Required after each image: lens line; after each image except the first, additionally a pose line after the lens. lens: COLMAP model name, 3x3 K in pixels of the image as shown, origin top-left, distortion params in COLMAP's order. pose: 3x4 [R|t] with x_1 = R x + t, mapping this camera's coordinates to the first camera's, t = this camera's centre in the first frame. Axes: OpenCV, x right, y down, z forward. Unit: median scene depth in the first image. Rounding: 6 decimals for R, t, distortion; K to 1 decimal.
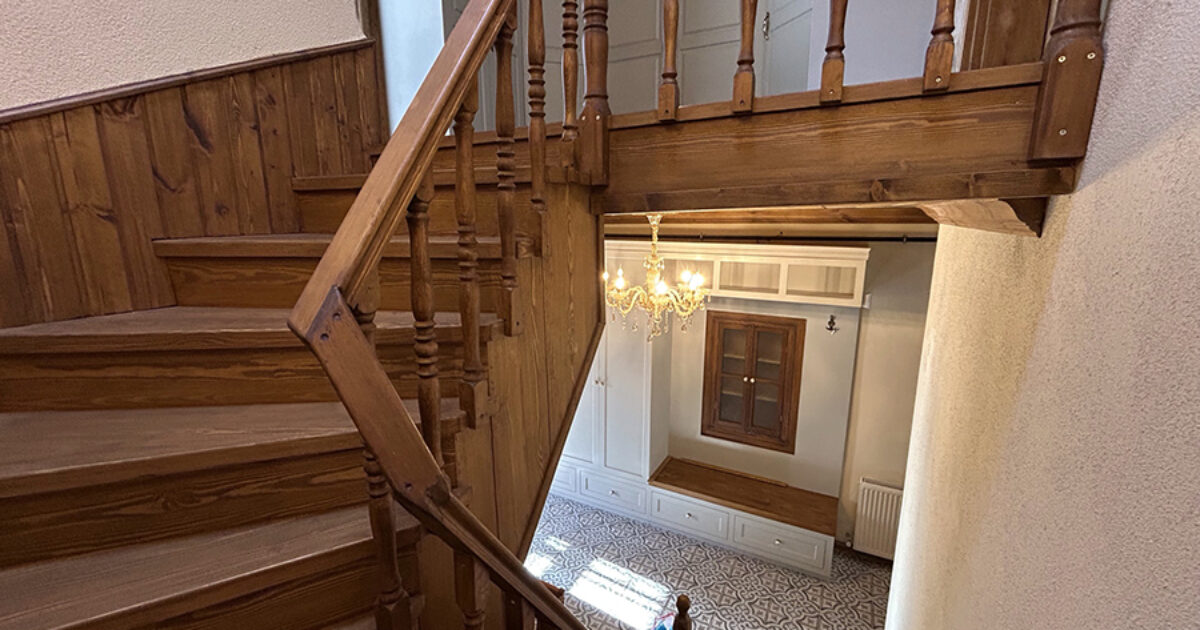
lens RADIAL K [[486.8, 0, 602.3], [0, 486.8, 317.3], [0, 0, 1]] dist [0.001959, 0.000246]
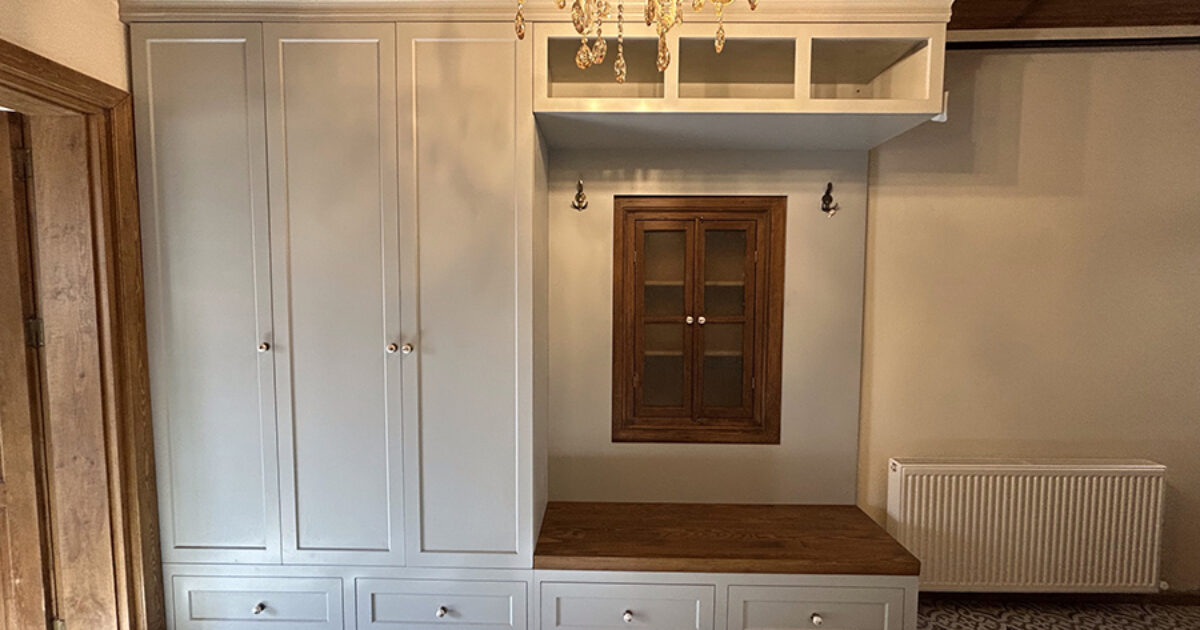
lens RADIAL K [[486.8, 0, 599.7], [0, 486.8, 315.8], [0, 0, 1]] dist [0.001959, 0.000246]
pose [[0.896628, -0.035795, 0.441336, -0.038588], [0.094073, 0.989372, -0.110878, 0.175188], [-0.432676, 0.140934, 0.890466, 0.558311]]
